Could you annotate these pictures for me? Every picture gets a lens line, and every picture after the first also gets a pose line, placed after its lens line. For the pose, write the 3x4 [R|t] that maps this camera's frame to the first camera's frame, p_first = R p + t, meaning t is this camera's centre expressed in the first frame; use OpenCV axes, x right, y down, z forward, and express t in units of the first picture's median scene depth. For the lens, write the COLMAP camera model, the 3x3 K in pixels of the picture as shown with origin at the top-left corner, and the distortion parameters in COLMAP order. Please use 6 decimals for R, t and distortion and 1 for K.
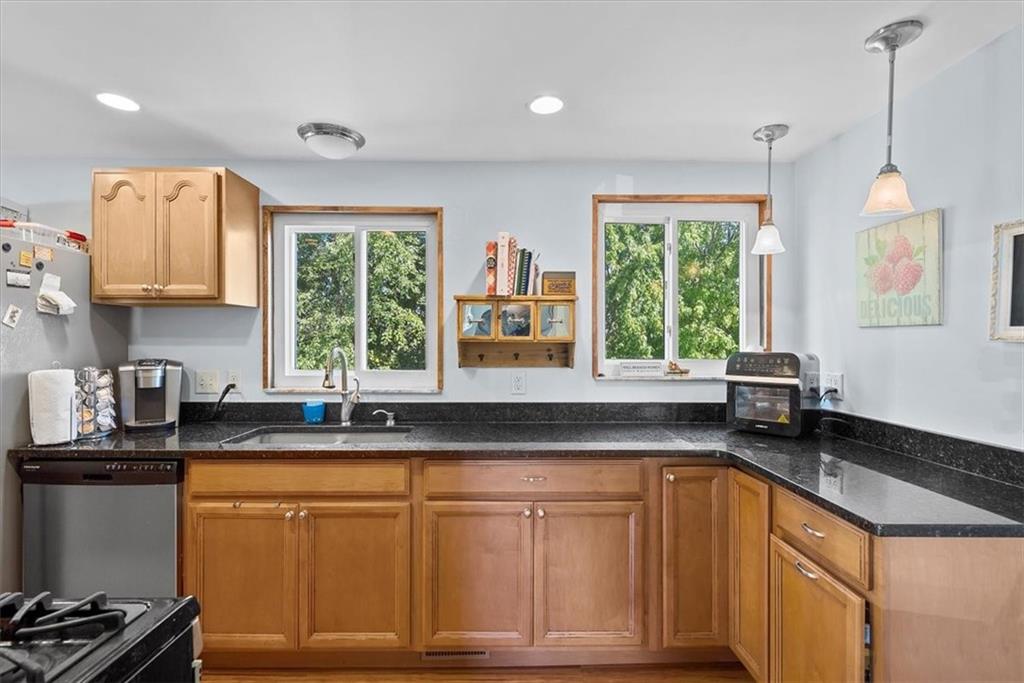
lens RADIAL K [[481.1, 0, 512.1], [0, 481.1, 343.3], [0, 0, 1]] dist [0.000370, 0.000326]
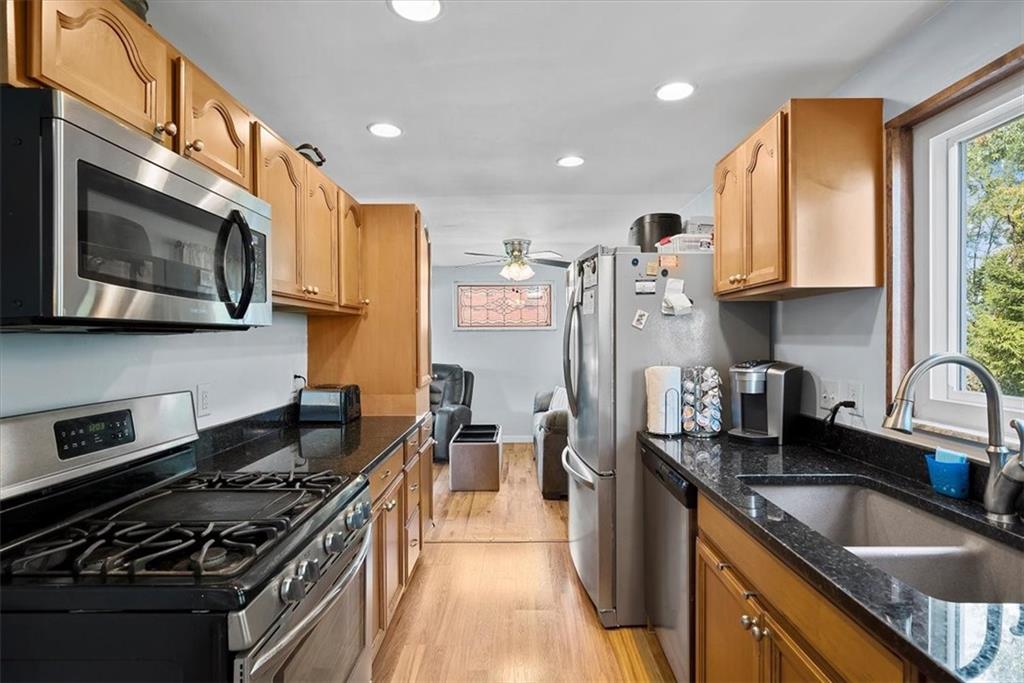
lens RADIAL K [[481.1, 0, 514.0], [0, 481.1, 339.7], [0, 0, 1]] dist [0.000370, 0.000326]
pose [[0.008030, -0.002261, -0.999965, 0.115763], [0.000560, 0.999997, -0.002257, -0.002694], [0.999968, -0.000541, 0.008031, 0.556598]]
